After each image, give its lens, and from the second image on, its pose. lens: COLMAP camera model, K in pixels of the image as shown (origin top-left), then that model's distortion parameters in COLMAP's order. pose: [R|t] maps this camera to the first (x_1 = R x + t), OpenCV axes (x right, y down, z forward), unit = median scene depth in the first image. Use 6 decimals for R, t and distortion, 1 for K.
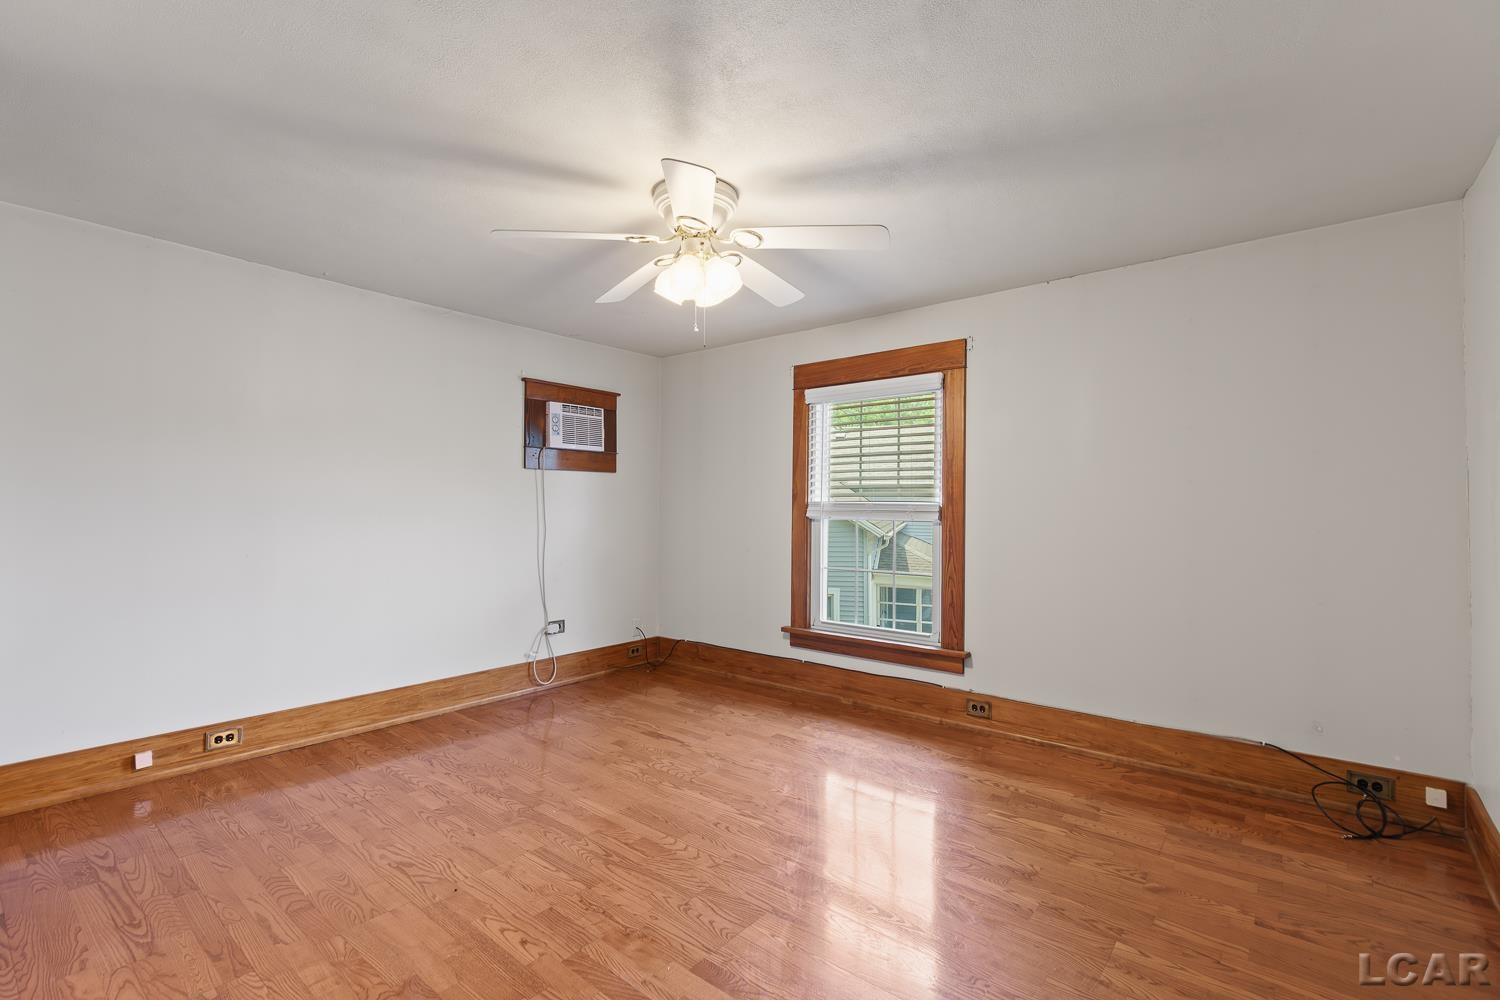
lens RADIAL K [[678.7, 0, 748.7], [0, 678.7, 504.0], [0, 0, 1]] dist [0.002851, -0.000002]
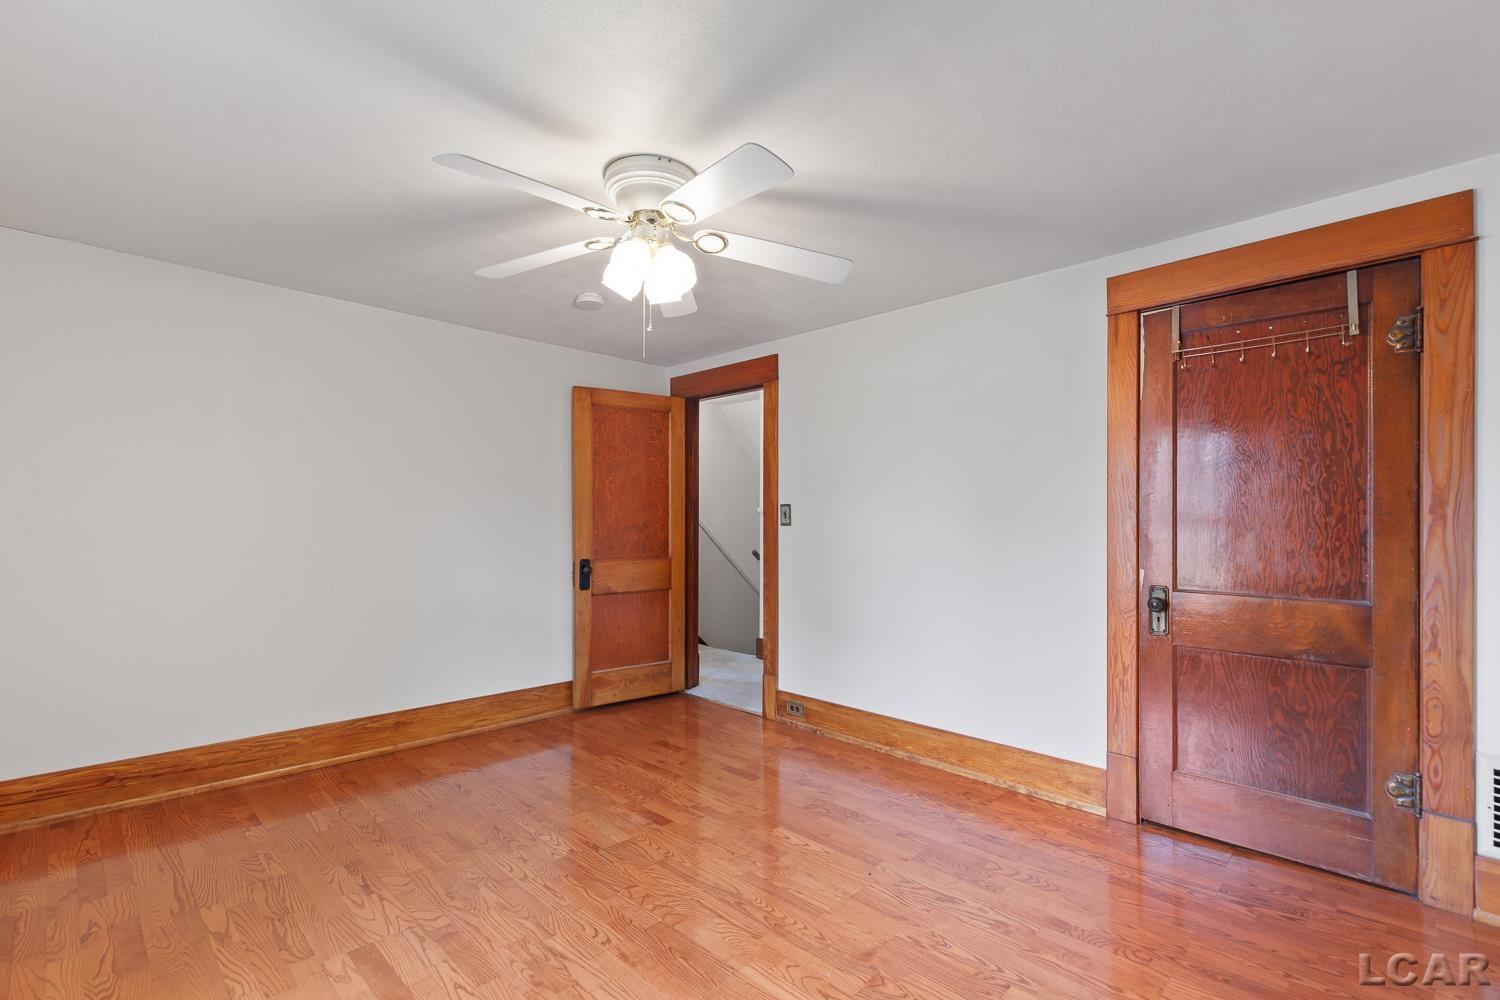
lens RADIAL K [[678.7, 0, 748.7], [0, 678.7, 504.0], [0, 0, 1]] dist [0.002851, -0.000002]
pose [[-0.995743, -0.008051, 0.091820, -0.303141], [-0.009608, 0.999817, -0.016531, -0.012861], [-0.091670, -0.017342, -0.995638, 1.948782]]
